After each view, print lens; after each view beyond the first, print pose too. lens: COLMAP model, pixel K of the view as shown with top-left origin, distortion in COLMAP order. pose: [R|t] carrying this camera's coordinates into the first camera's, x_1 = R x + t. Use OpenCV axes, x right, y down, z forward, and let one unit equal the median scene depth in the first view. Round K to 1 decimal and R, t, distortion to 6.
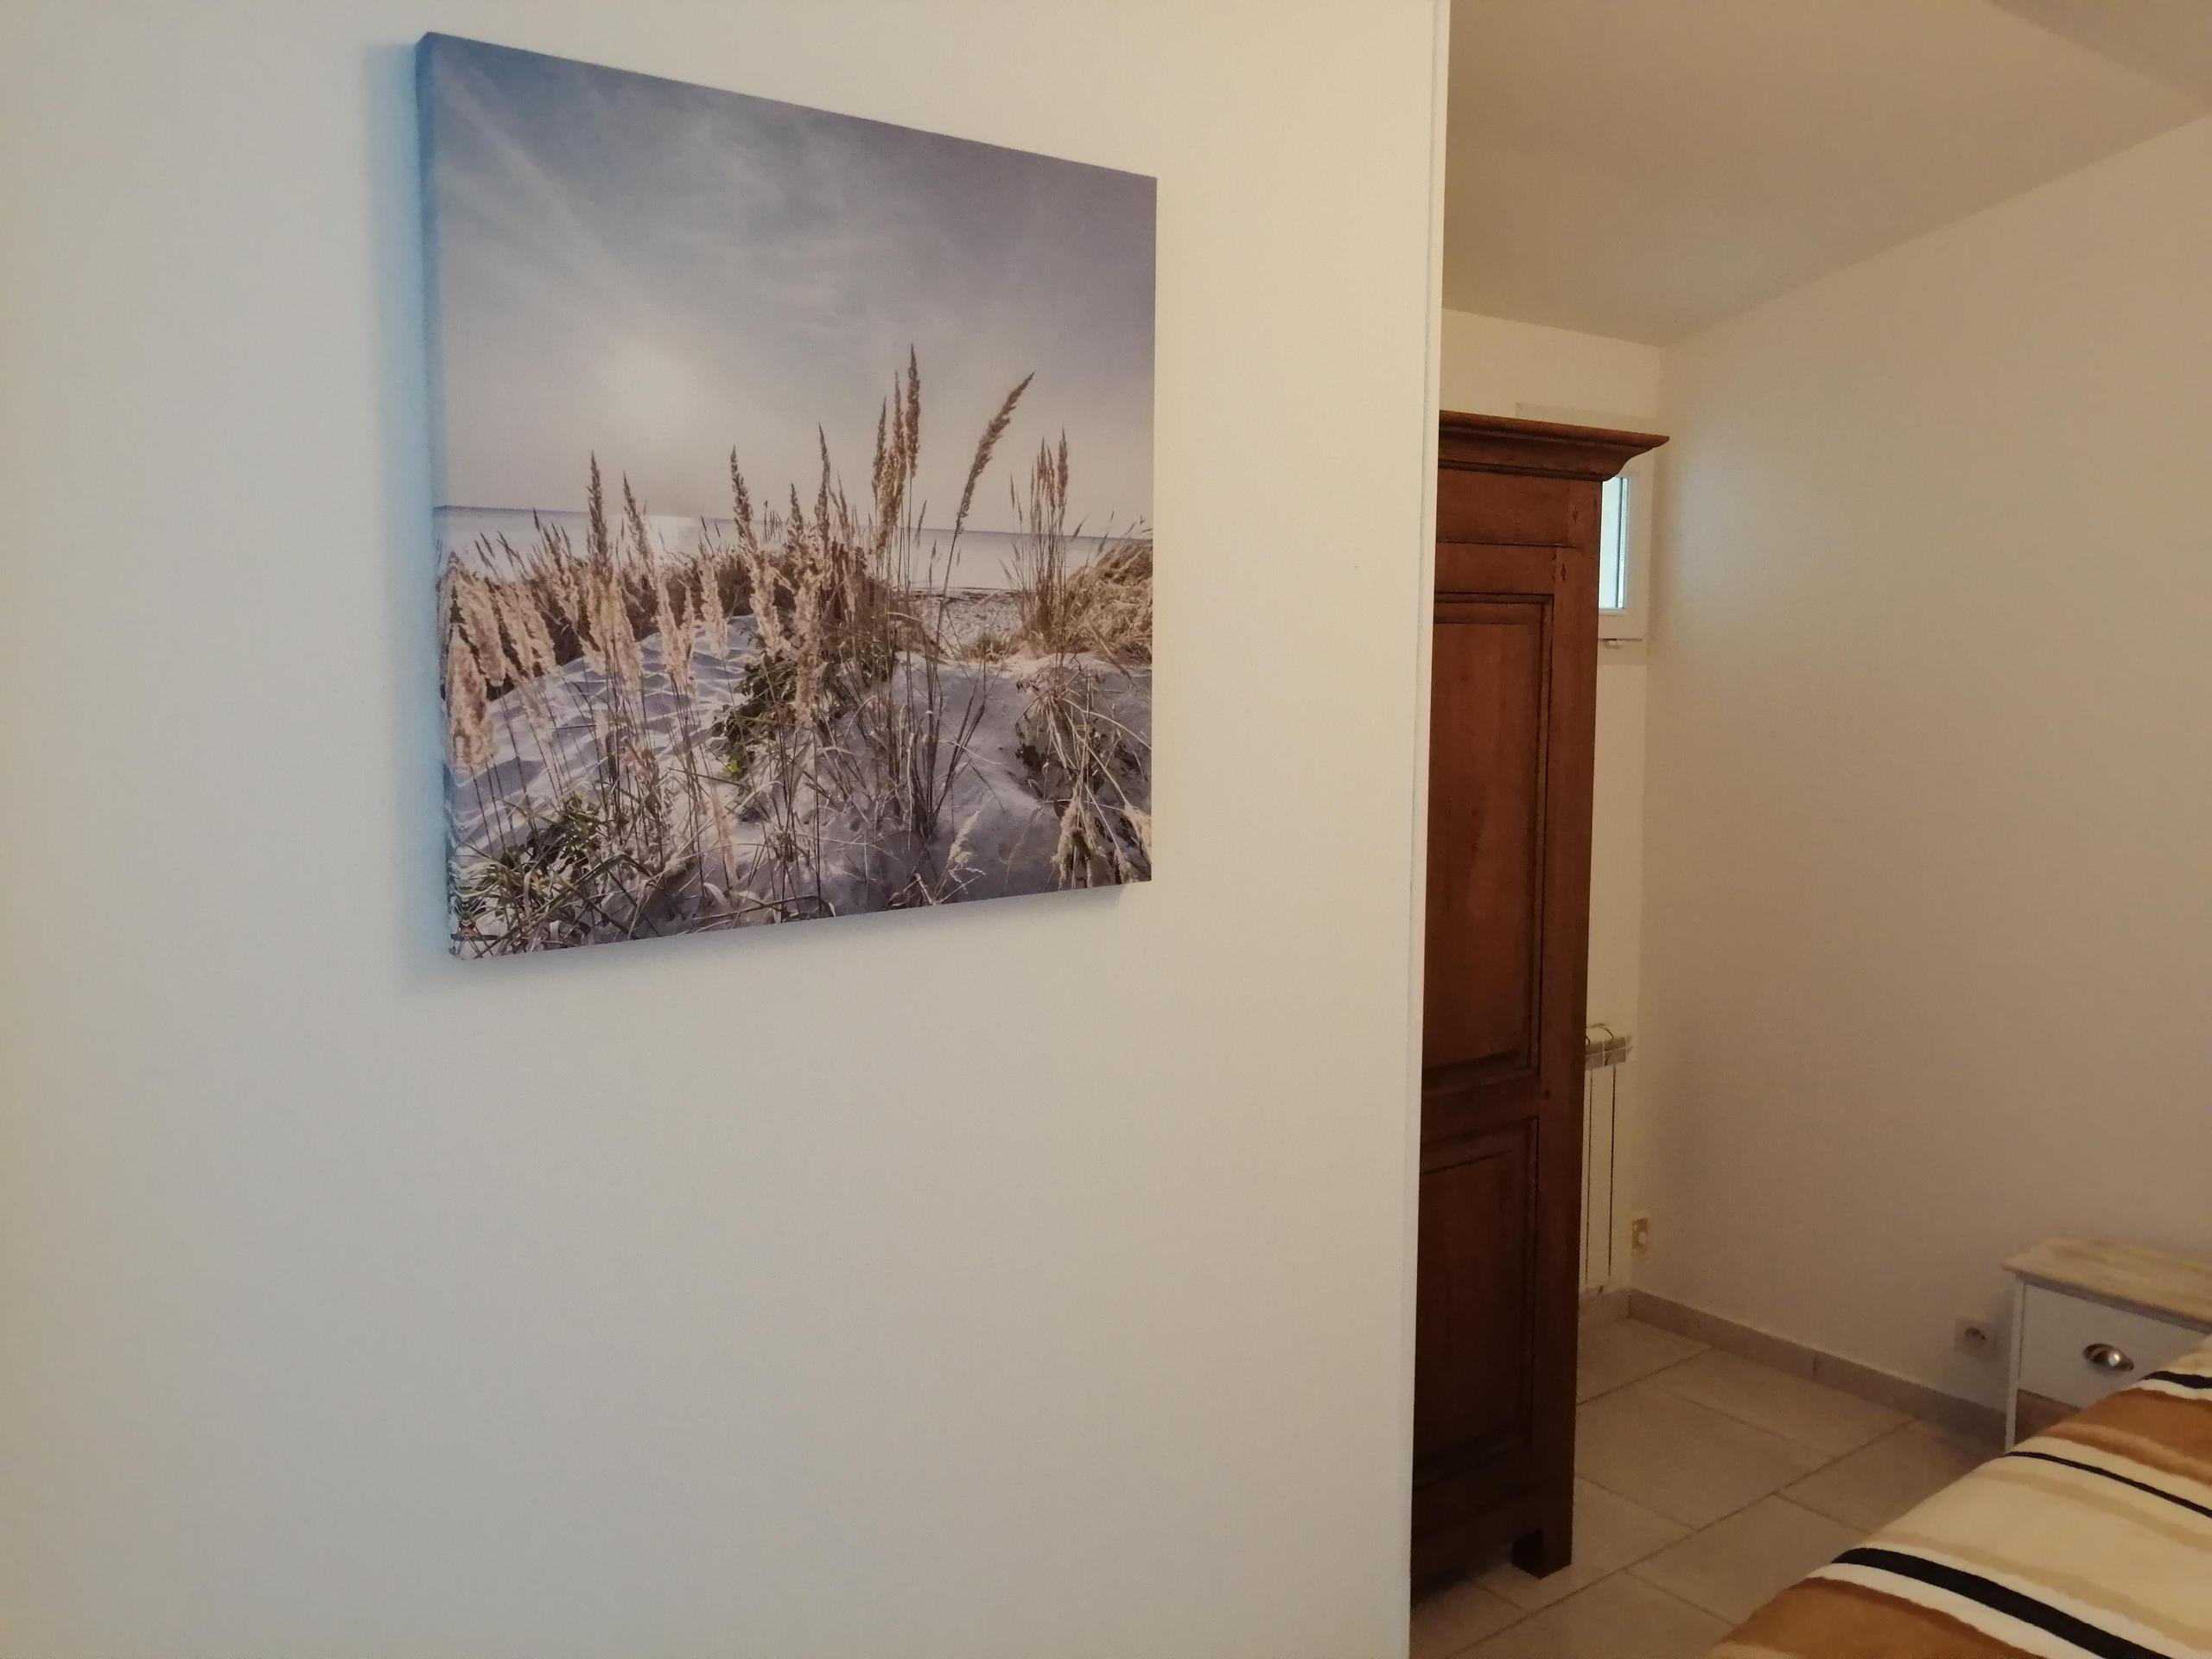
lens RADIAL K [[1759.6, 0, 1105.2], [0, 1759.6, 820.3], [0, 0, 1]] dist [0.023367, -0.041382]
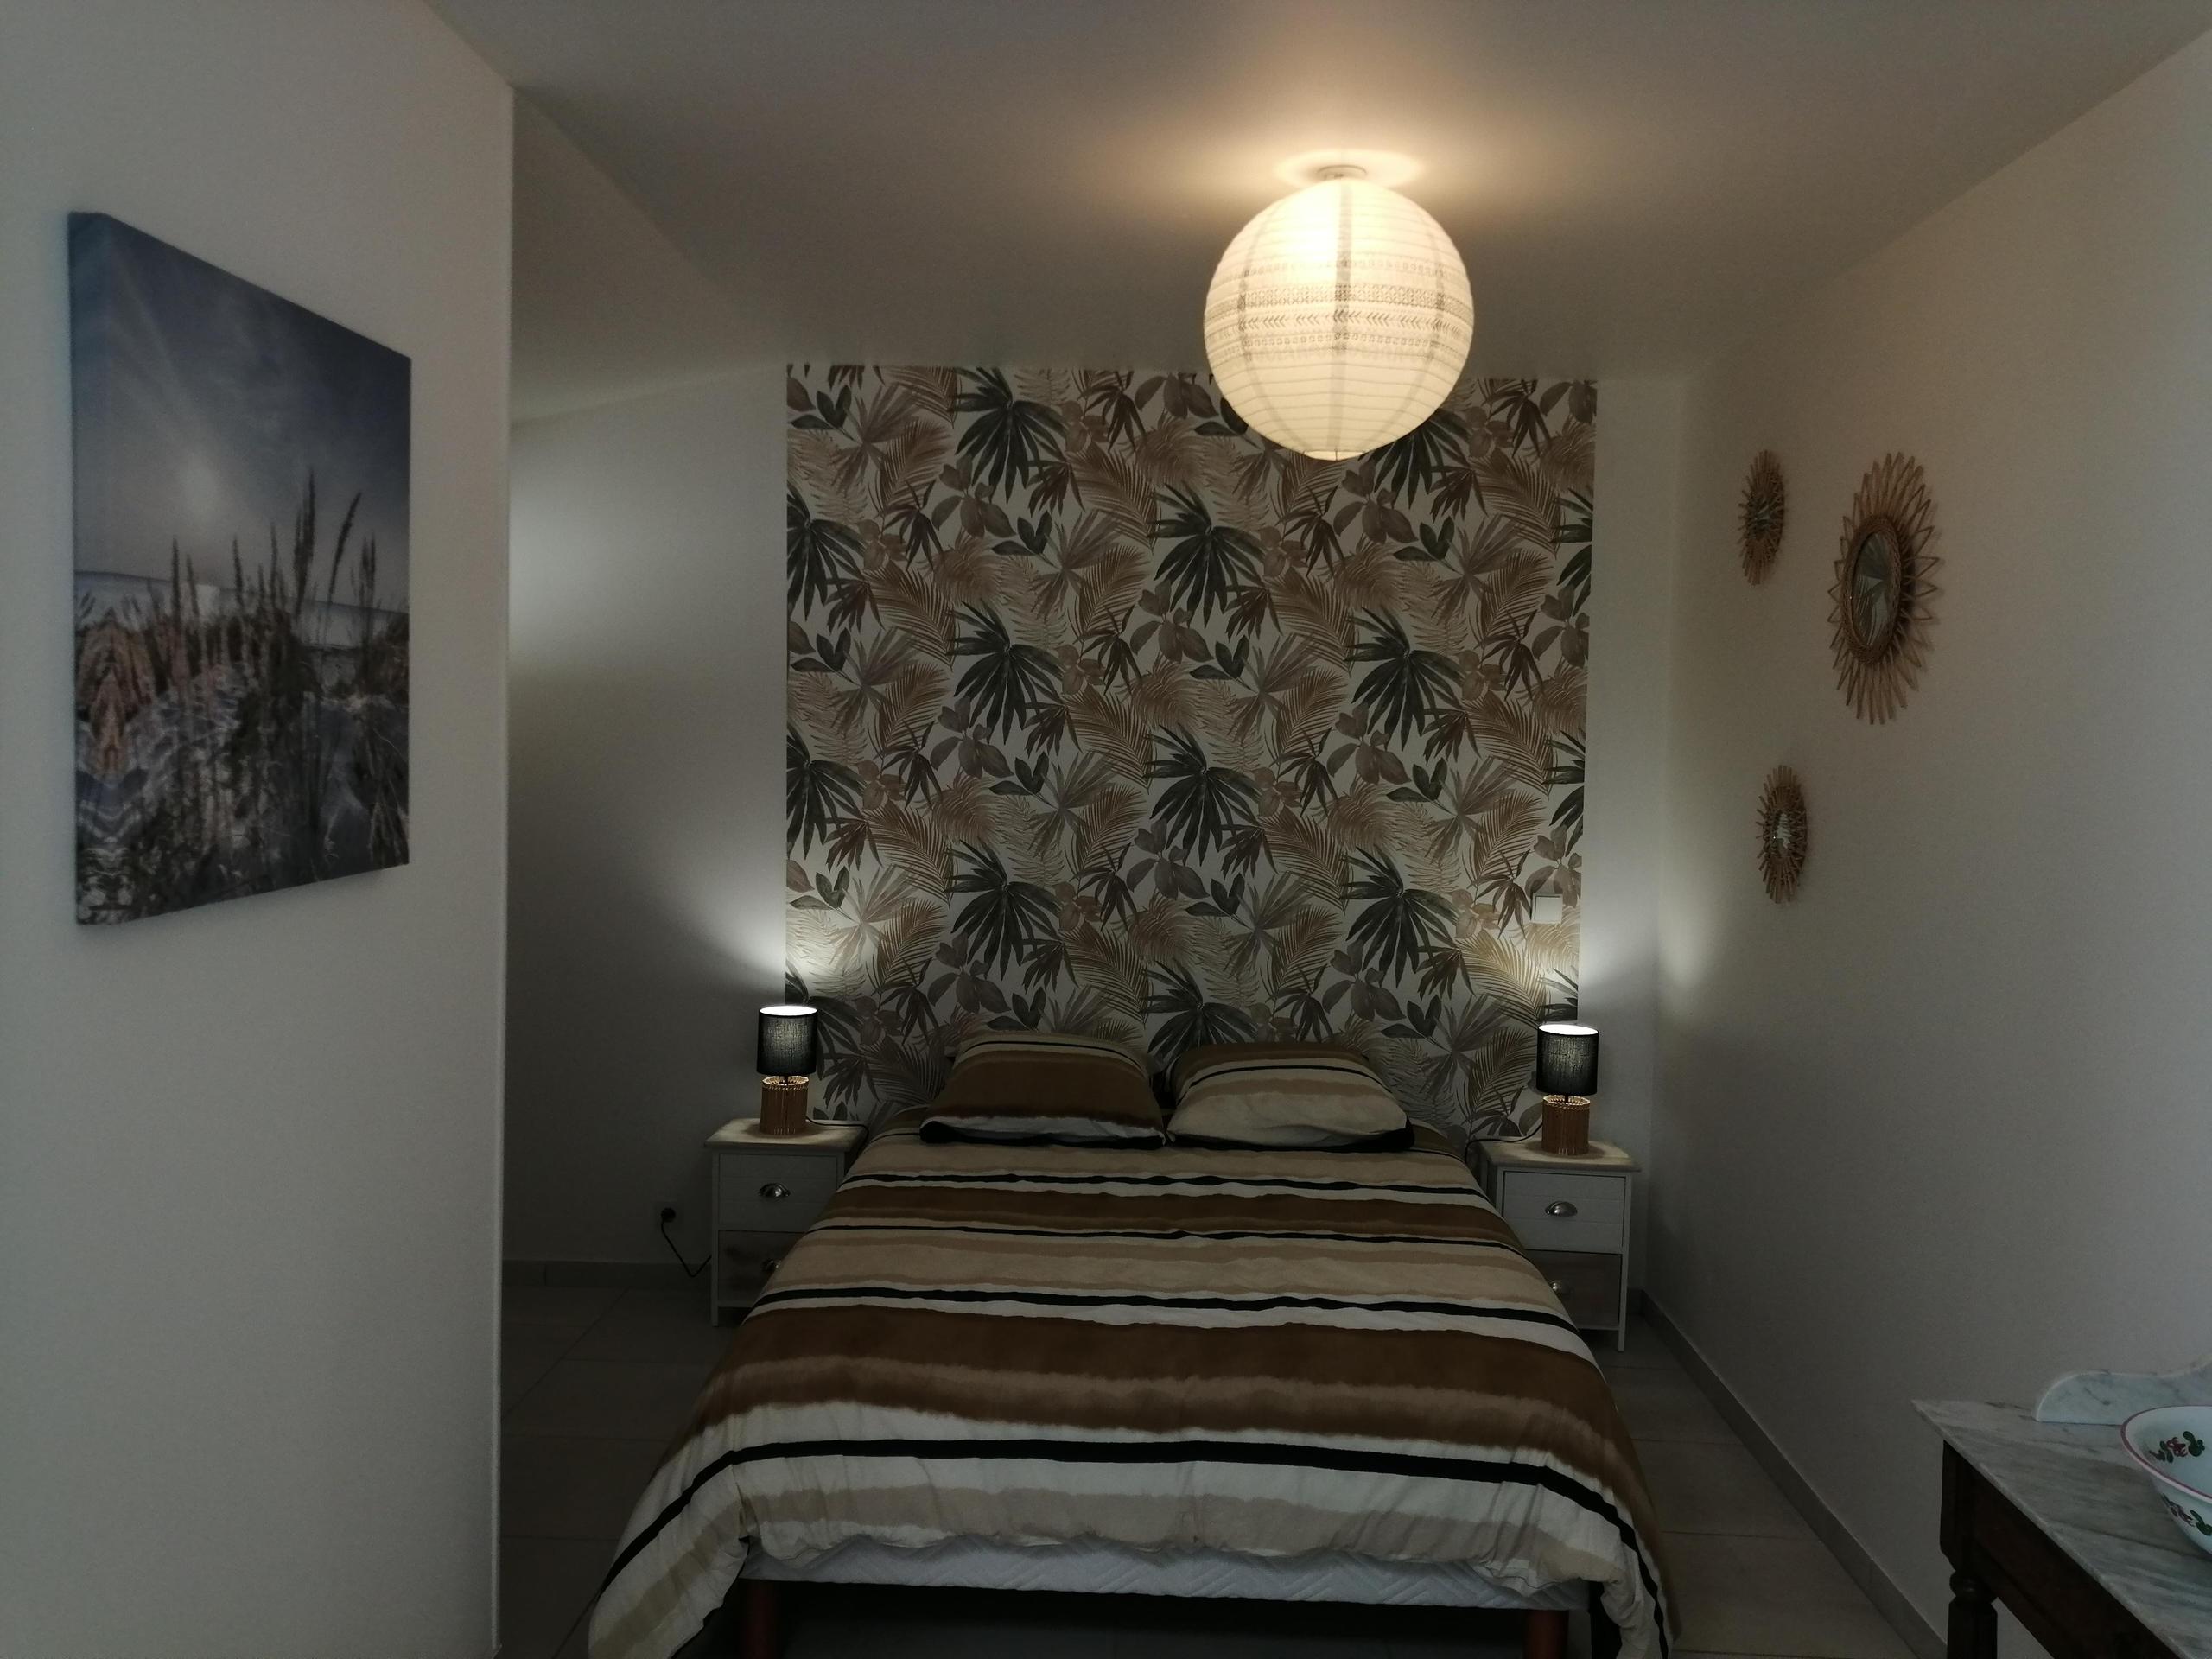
lens RADIAL K [[1759.6, 0, 1103.1], [0, 1759.6, 837.3], [0, 0, 1]] dist [0.023367, -0.041382]
pose [[0.641194, -0.047530, 0.765905, -0.810084], [0.068682, 0.997629, 0.004412, 0.054858], [-0.764299, 0.049775, 0.642938, -0.345879]]
